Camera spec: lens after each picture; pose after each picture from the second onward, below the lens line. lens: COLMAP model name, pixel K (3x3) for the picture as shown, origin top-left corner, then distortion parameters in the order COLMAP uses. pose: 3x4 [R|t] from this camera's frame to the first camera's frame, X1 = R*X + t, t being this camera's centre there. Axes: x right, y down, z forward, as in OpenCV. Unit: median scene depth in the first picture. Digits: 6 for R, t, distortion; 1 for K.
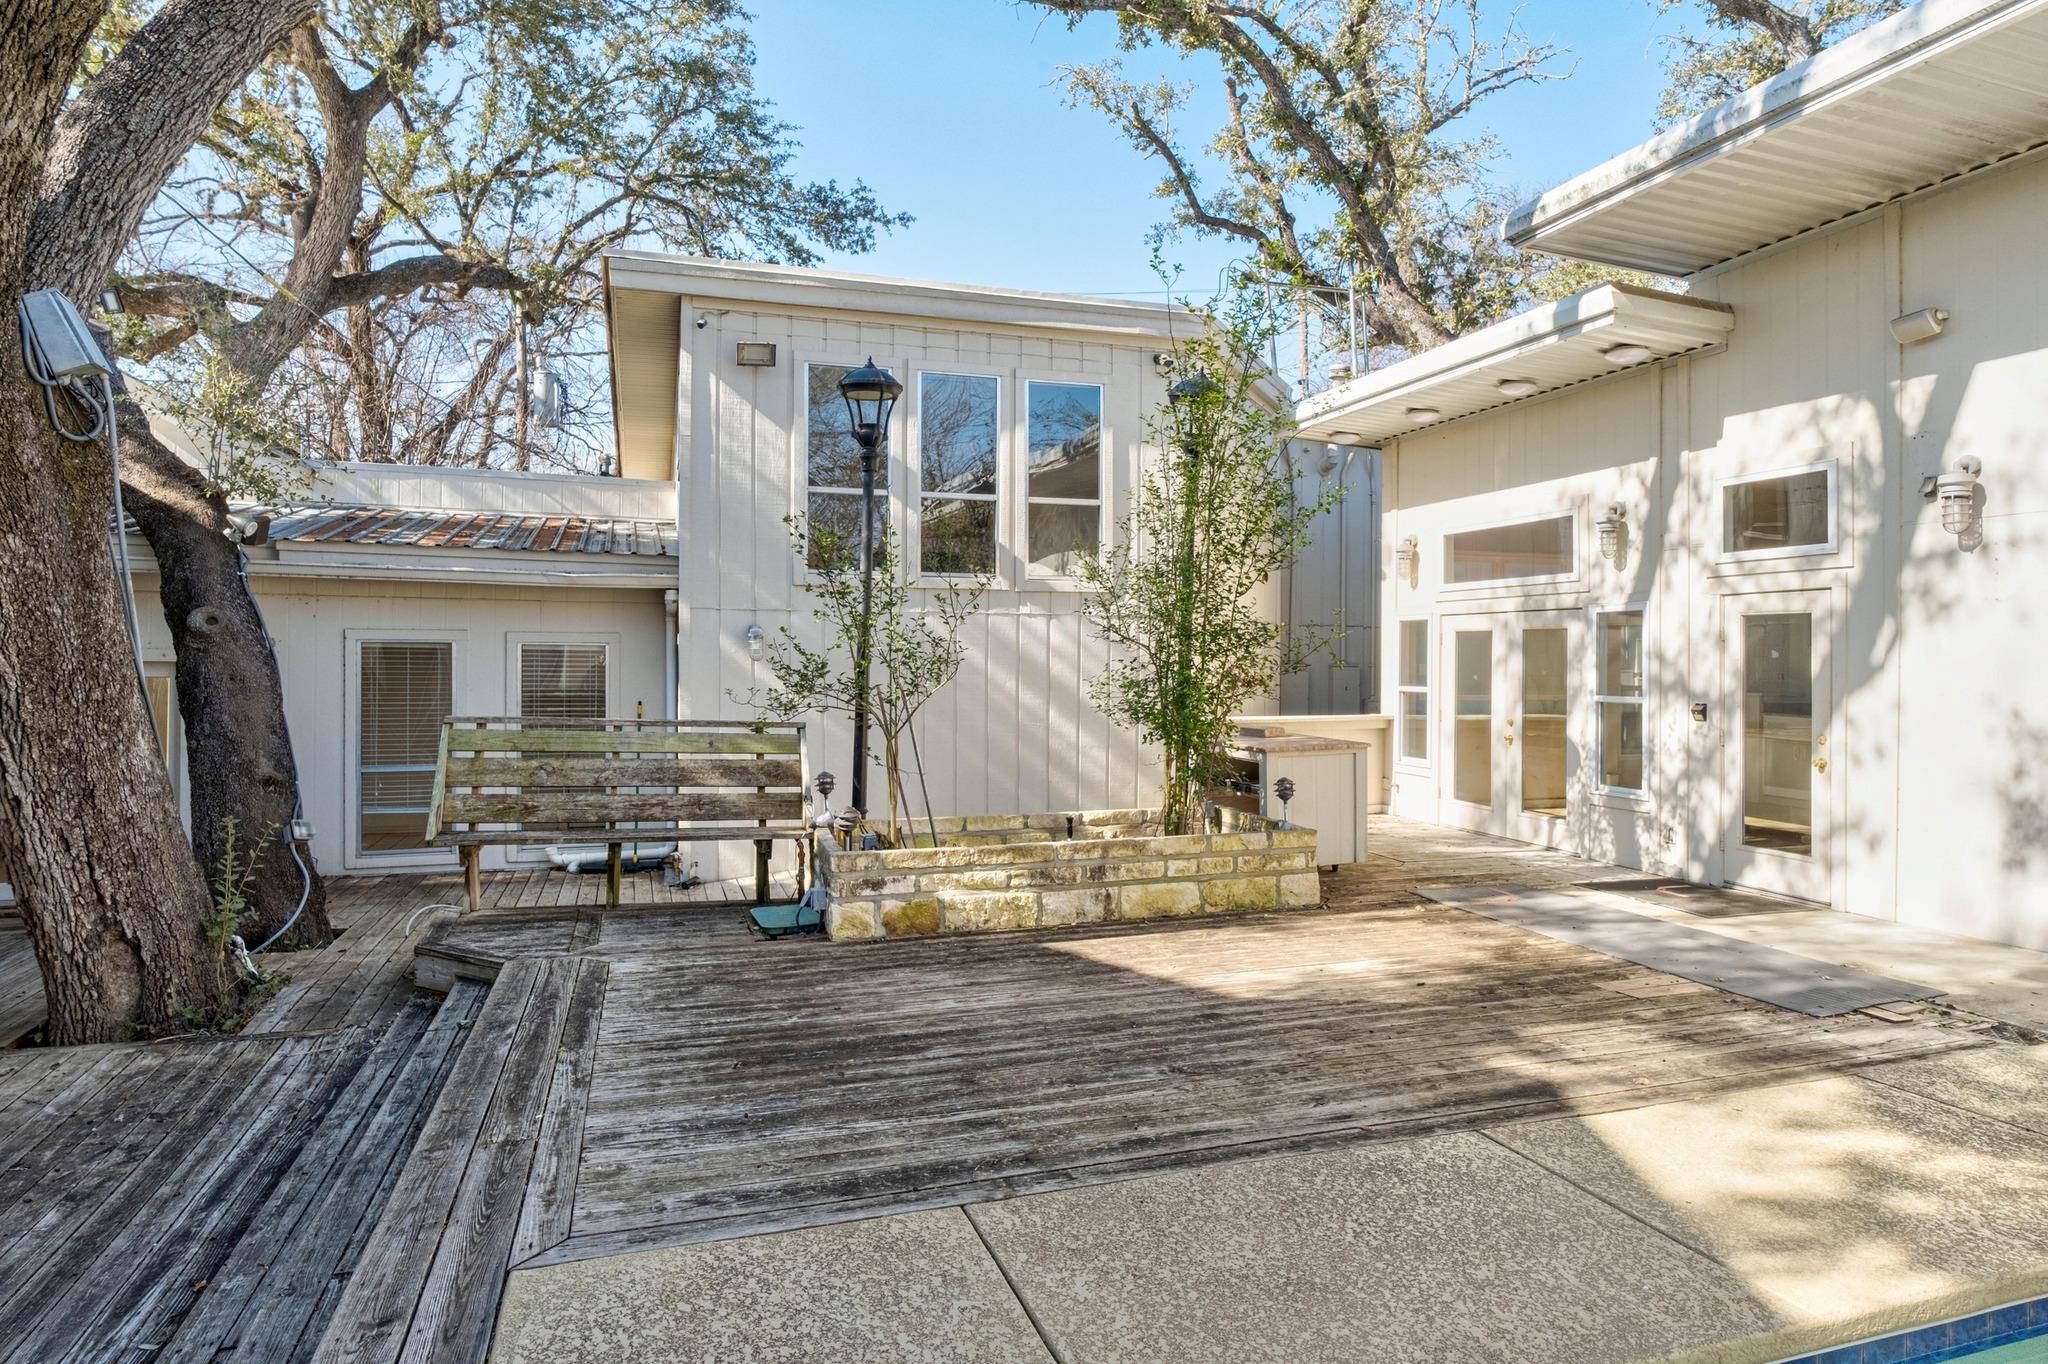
lens RADIAL K [[1180.5, 0, 1026.2], [0, 1180.5, 677.6], [0, 0, 1]] dist [0.001233, -0.008325]
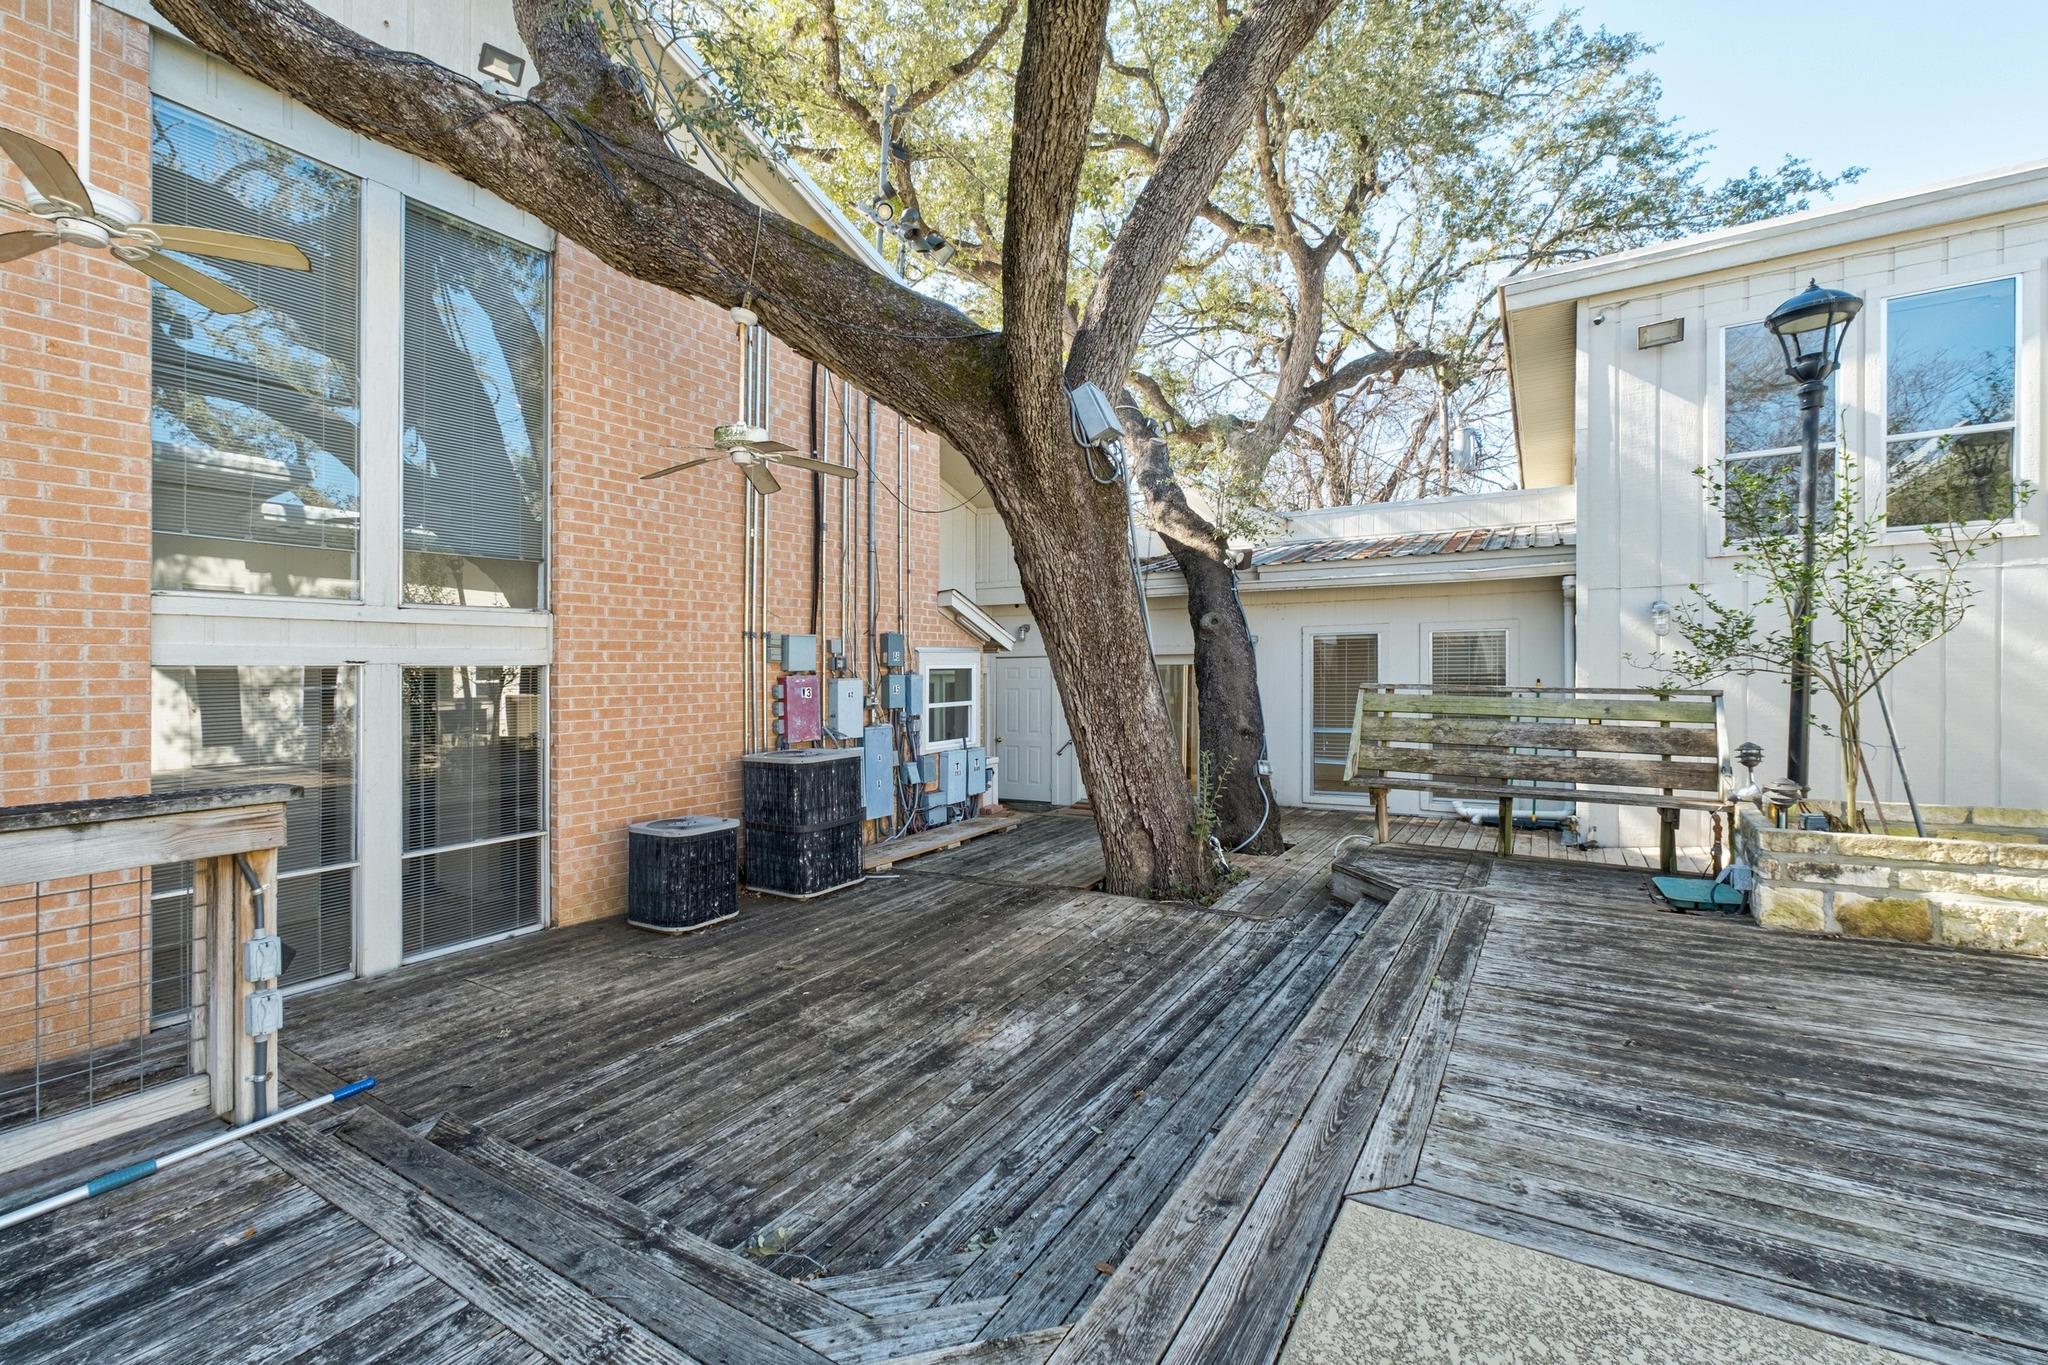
lens RADIAL K [[872.9, 0, 1033.1], [0, 872.9, 692.3], [0, 0, 1]] dist [-0.011351, 0.003847]
pose [[0.656117, 0.000960, -0.754659, -0.027718], [0.007969, 0.999935, 0.008201, 0.032587], [0.754617, -0.011395, 0.656066, 0.141060]]
